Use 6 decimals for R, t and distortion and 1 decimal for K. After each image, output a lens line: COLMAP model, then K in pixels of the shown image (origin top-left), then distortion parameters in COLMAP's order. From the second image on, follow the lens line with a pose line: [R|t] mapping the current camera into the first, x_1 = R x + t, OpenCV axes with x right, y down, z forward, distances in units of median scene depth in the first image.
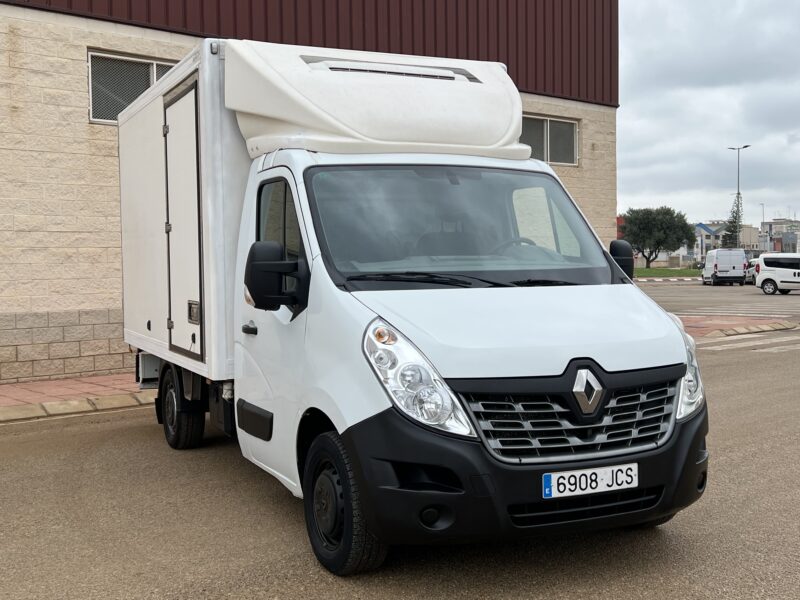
lens RADIAL K [[961.6, 0, 400.0], [0, 961.6, 300.0], [0, 0, 1]] dist [0.138806, -0.330594]
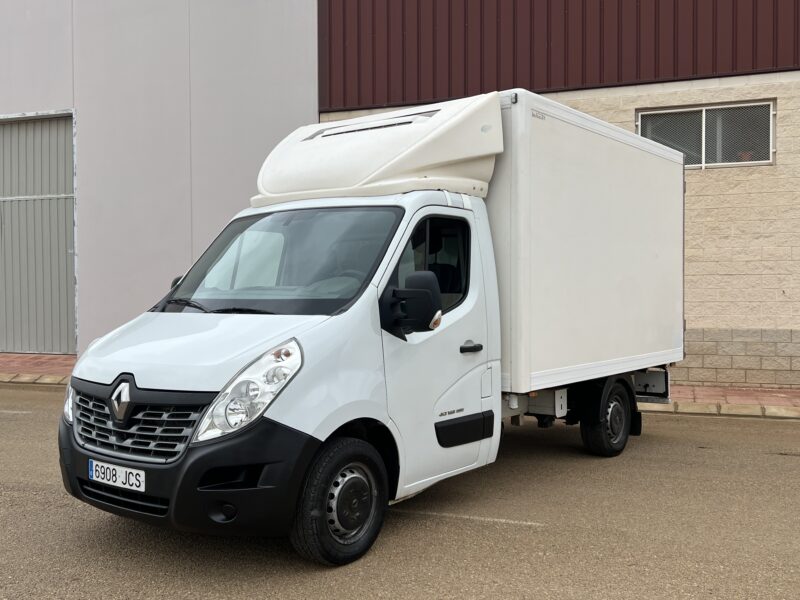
lens RADIAL K [[798.1, 0, 402.5], [0, 798.1, 300.7], [0, 0, 1]] dist [0.105343, -0.210596]
pose [[0.465820, 0.022576, -0.884592, 1.218175], [-0.039458, 0.999210, 0.004722, -0.048093], [0.883999, 0.032704, 0.466343, 0.820782]]
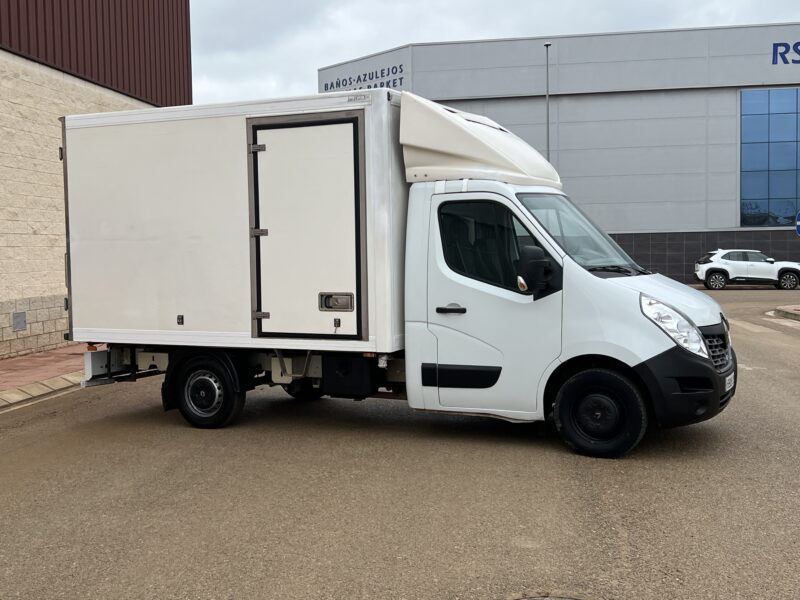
lens RADIAL K [[961.6, 0, 400.0], [0, 961.6, 300.0], [0, 0, 1]] dist [0.138806, -0.330594]
pose [[0.774832, -0.031825, 0.631365, -1.368138], [0.030922, 0.999445, 0.012431, -0.003696], [-0.631410, 0.009891, 0.775386, -0.006733]]
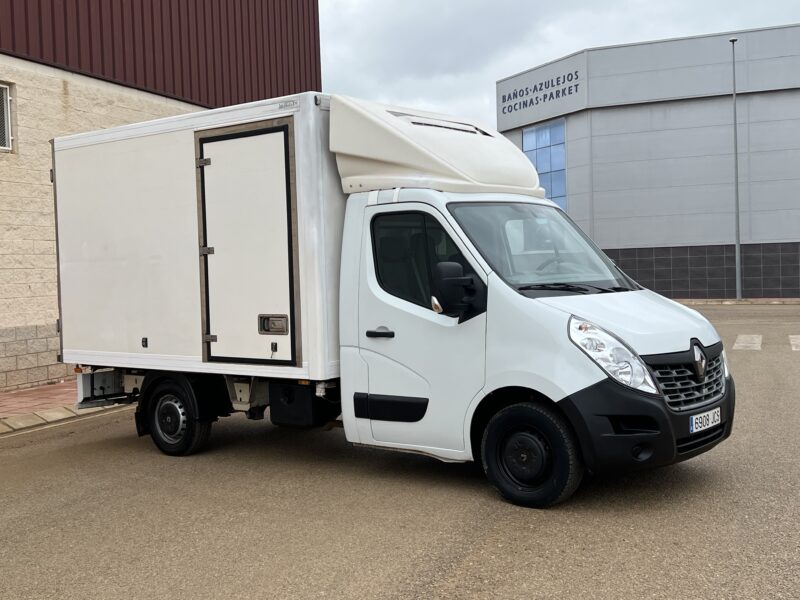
lens RADIAL K [[963.9, 0, 404.6], [0, 963.9, 298.8], [0, 0, 1]] dist [0.142169, -0.377169]
pose [[0.897434, -0.026557, 0.440350, -0.851508], [0.035079, 0.999322, -0.011221, 0.000945], [-0.439753, 0.025517, 0.897756, -0.141584]]
